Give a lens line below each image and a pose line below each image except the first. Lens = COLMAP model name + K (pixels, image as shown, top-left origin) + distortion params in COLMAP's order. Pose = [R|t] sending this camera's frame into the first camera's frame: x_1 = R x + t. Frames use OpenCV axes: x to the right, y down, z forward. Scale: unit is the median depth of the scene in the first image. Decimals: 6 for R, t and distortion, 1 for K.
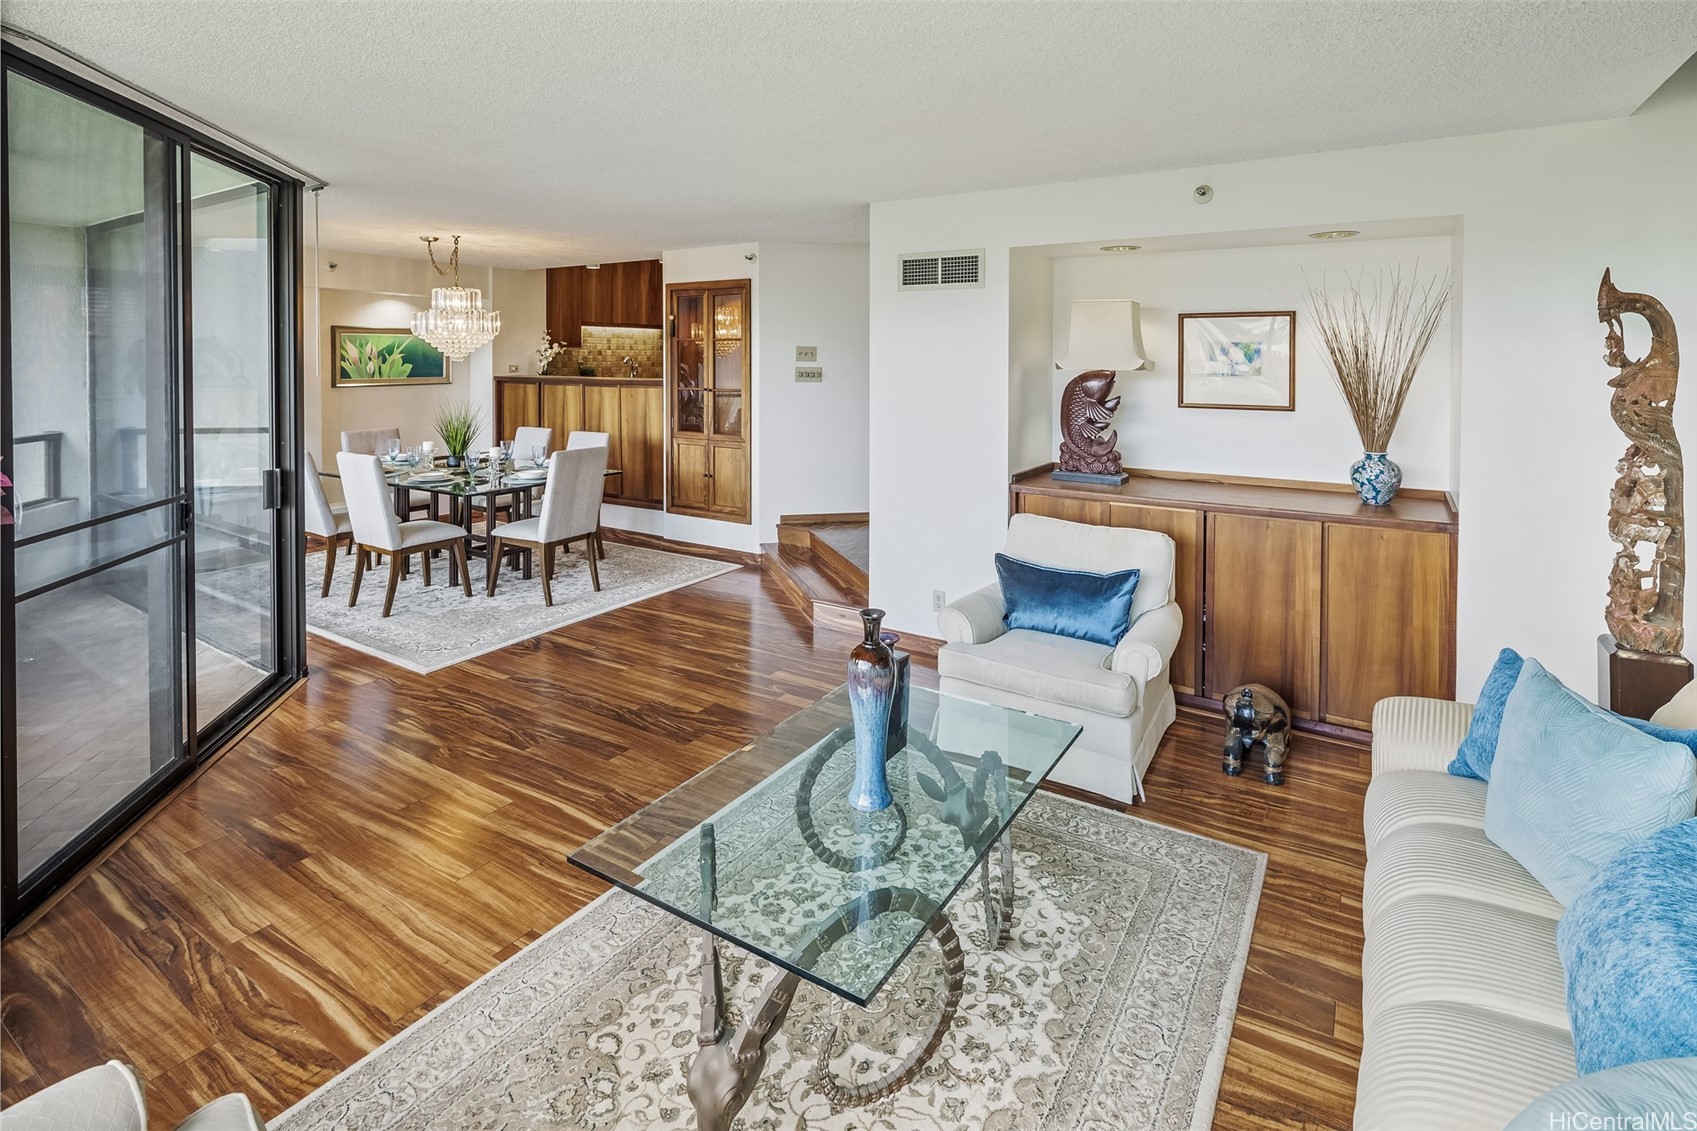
lens RADIAL K [[834.2, 0, 854.2], [0, 834.2, 373.9], [0, 0, 1]] dist [0.009915, -0.005055]
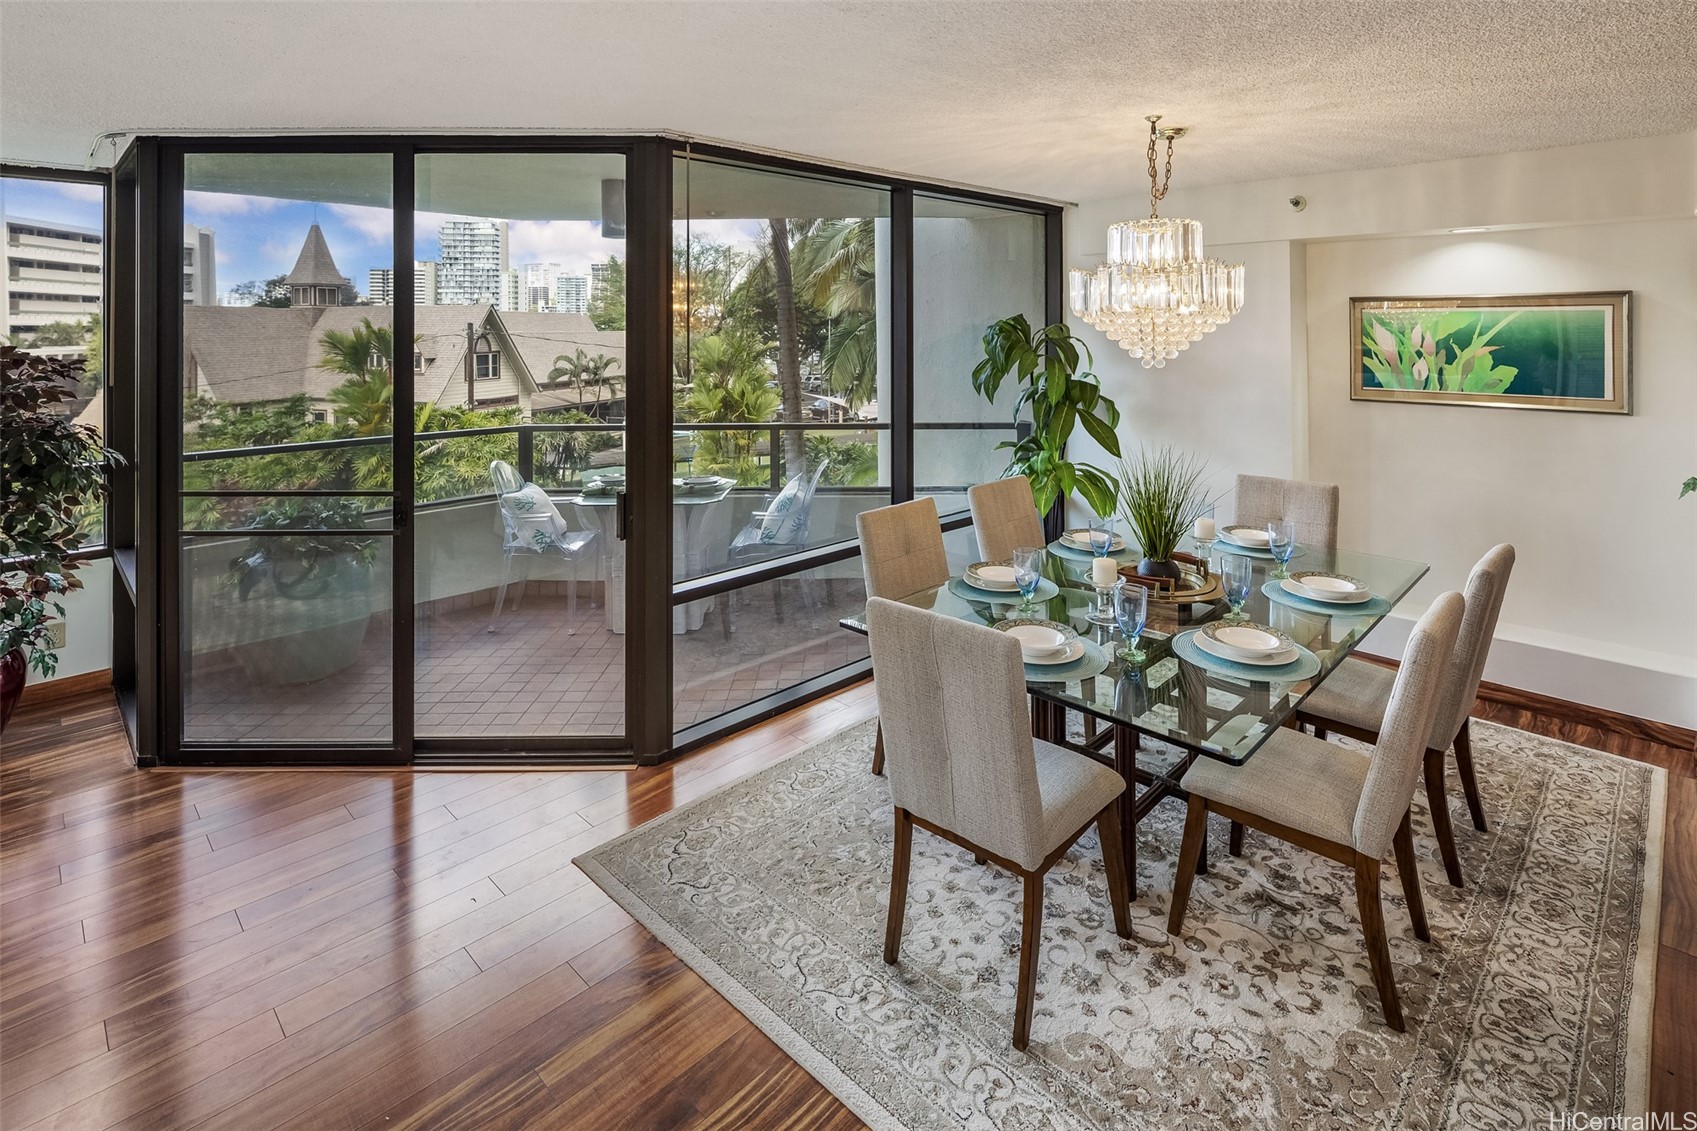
lens RADIAL K [[834.2, 0, 857.4], [0, 834.2, 328.0], [0, 0, 1]] dist [0.009915, -0.005055]
pose [[-0.210494, -0.001322, -0.977594, 0.041740], [-0.017375, 0.999846, 0.002389, -0.031879], [0.977441, 0.017488, -0.210485, 0.793661]]
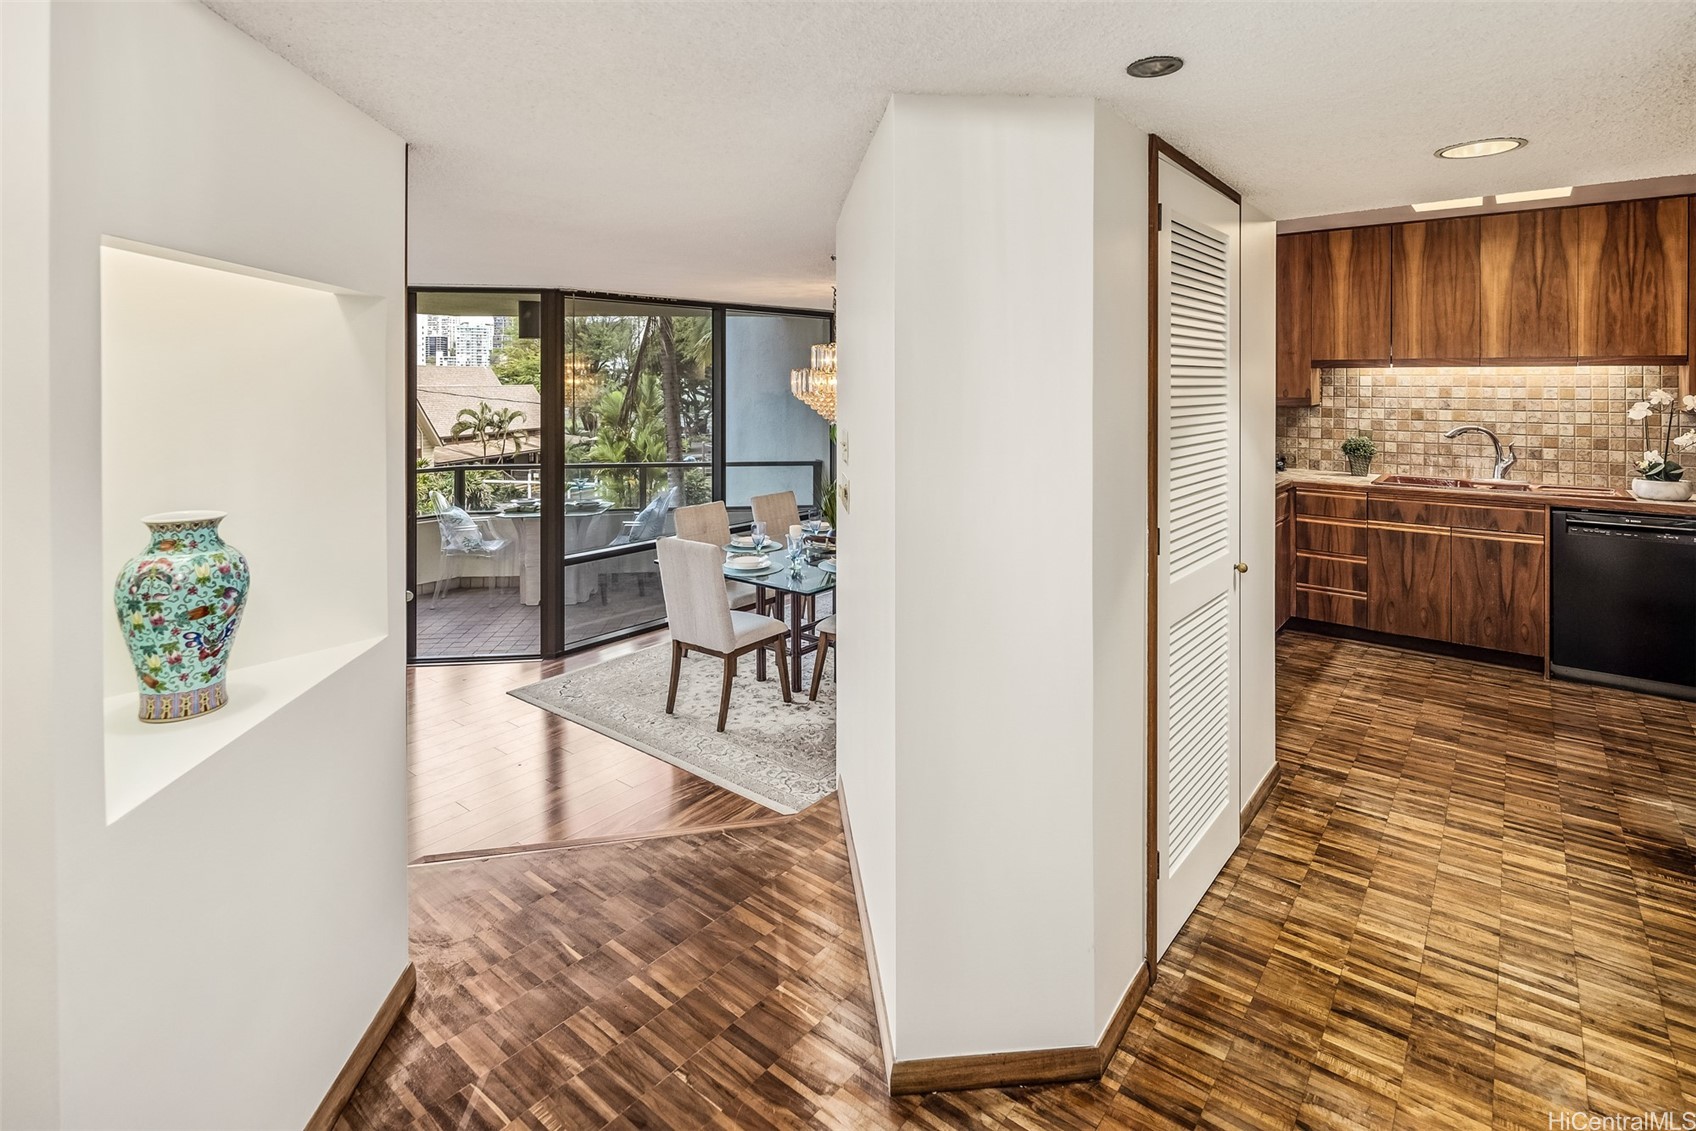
lens RADIAL K [[833.7, 0, 846.5], [0, 833.7, 385.3], [0, 0, 1]] dist [0.009915, -0.005055]
pose [[-0.120272, 0.003539, -0.992735, 0.356399], [-0.020428, 0.999773, 0.006039, -0.053935], [0.992531, 0.021006, -0.120173, 0.952871]]
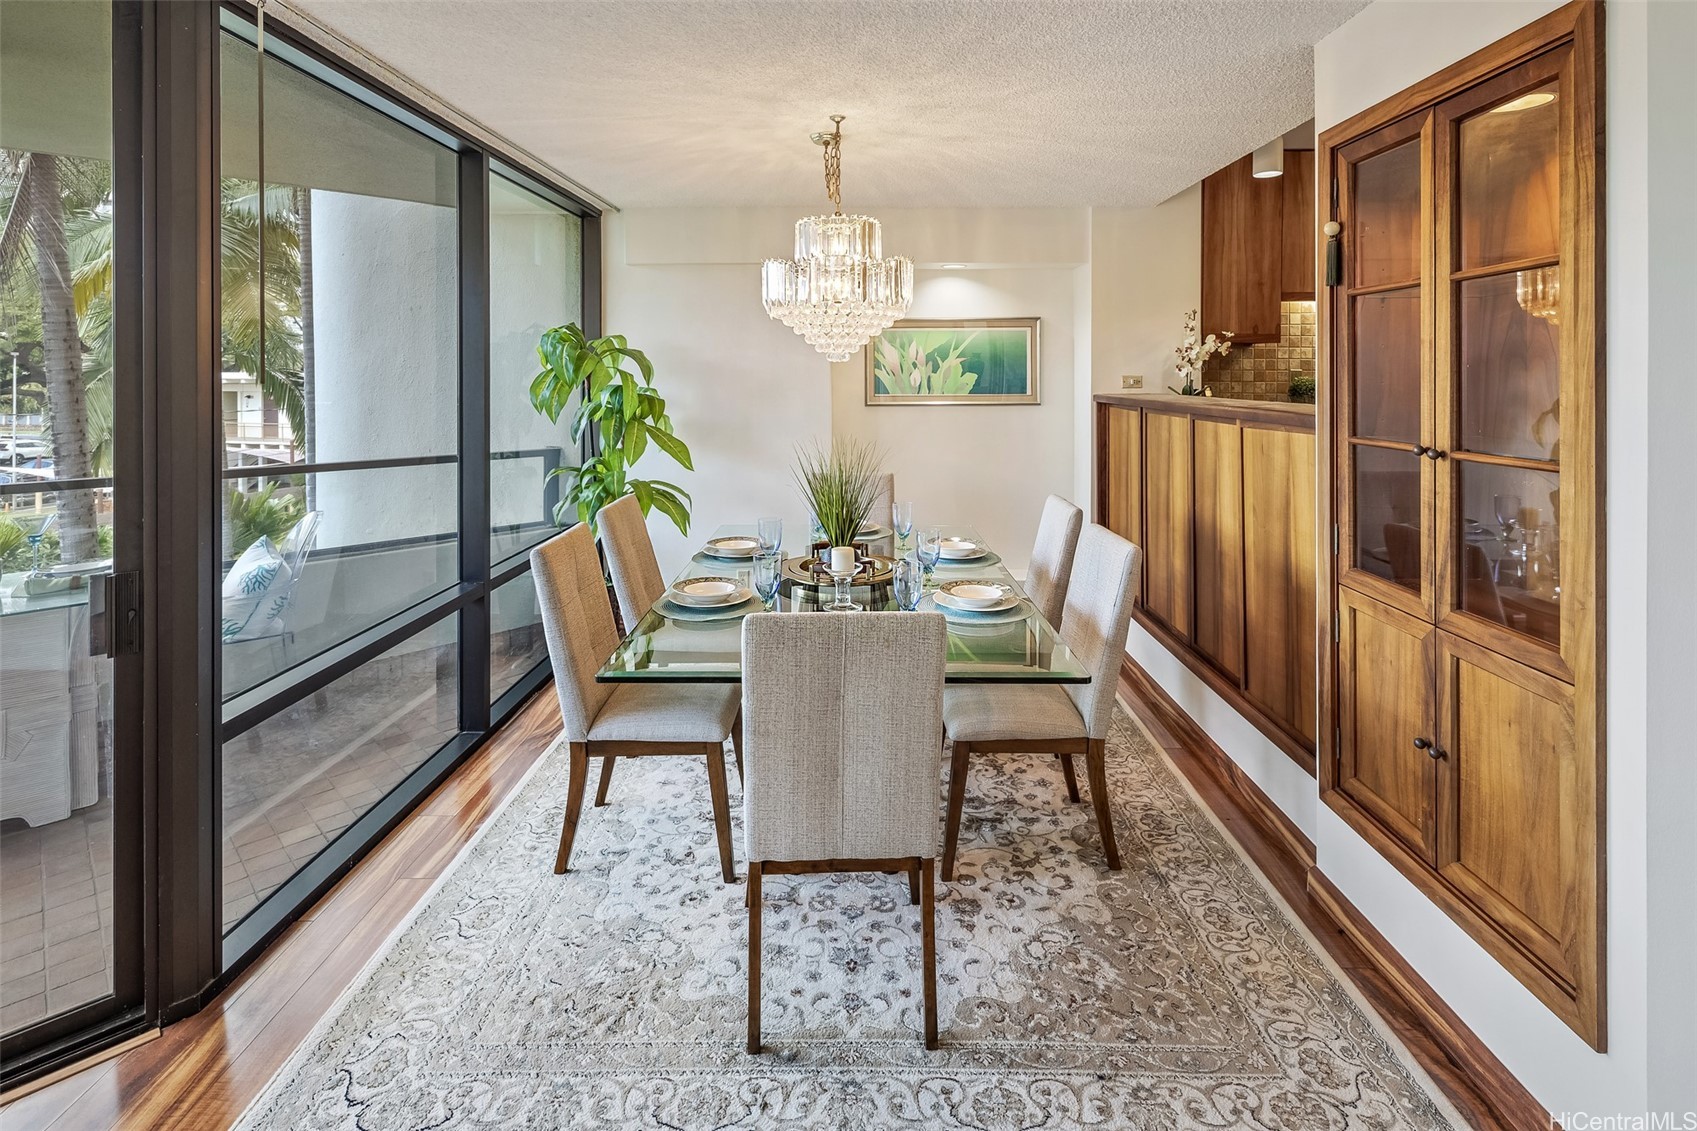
lens RADIAL K [[834.2, 0, 842.7], [0, 834.2, 378.5], [0, 0, 1]] dist [0.009915, -0.005055]
pose [[0.524998, 0.000988, -0.851103, -0.033040], [-0.015322, 0.999848, -0.008291, -0.000815], [0.850966, 0.017393, 0.524933, 0.625573]]
